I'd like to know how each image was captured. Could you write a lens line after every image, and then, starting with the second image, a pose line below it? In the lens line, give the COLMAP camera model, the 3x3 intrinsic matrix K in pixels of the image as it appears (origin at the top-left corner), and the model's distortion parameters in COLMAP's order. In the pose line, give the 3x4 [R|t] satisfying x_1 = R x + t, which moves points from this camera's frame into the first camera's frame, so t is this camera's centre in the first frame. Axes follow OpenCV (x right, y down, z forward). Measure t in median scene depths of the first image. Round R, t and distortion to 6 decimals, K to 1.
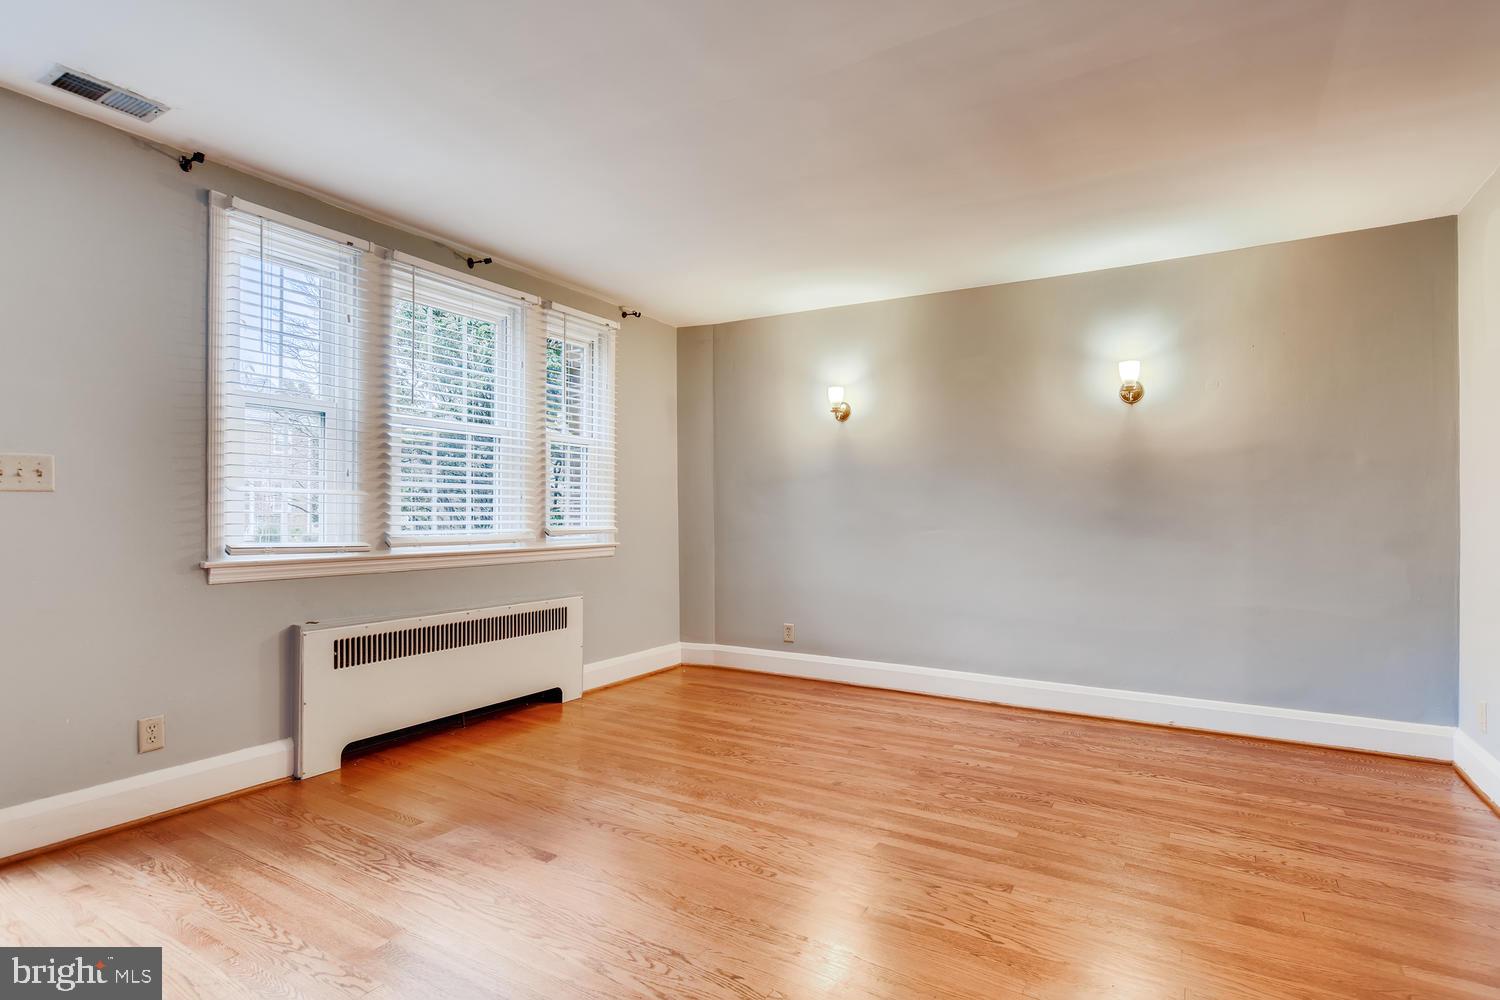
lens RADIAL K [[747.7, 0, 747.6], [0, 747.7, 504.5], [0, 0, 1]] dist [-0.002265, 0.000607]
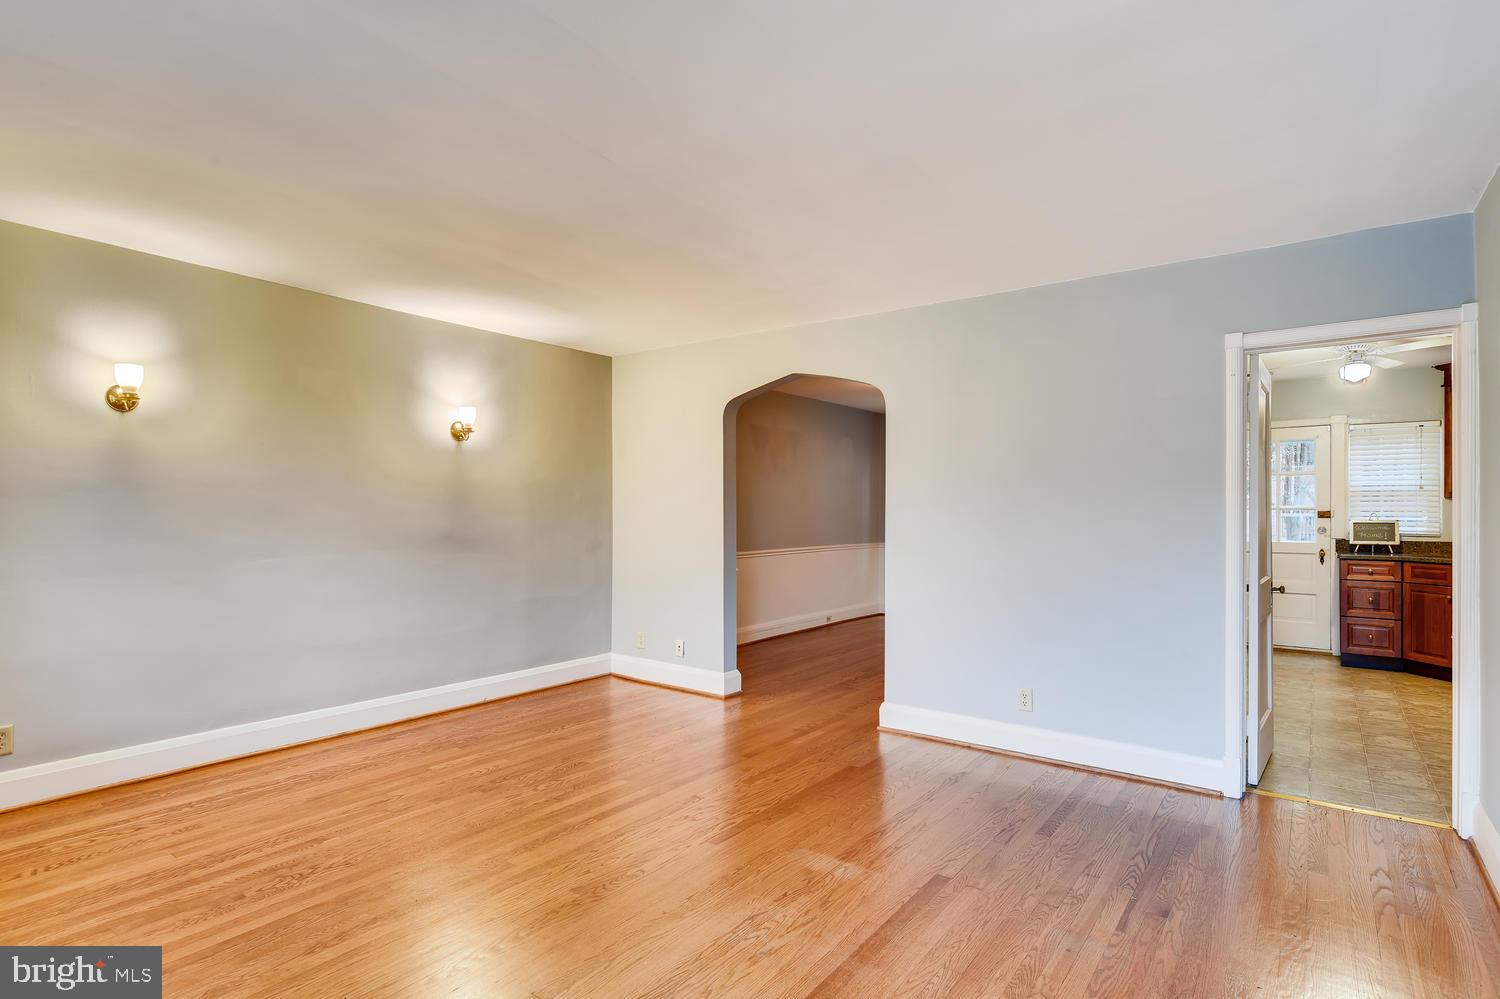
lens RADIAL K [[747.7, 0, 748.3], [0, 747.7, 503.6], [0, 0, 1]] dist [-0.002265, 0.000607]
pose [[0.110292, 0.006360, 0.993879, -0.697077], [-0.011275, 0.999923, -0.005147, -0.039062], [-0.993835, -0.010638, 0.110355, 0.461803]]
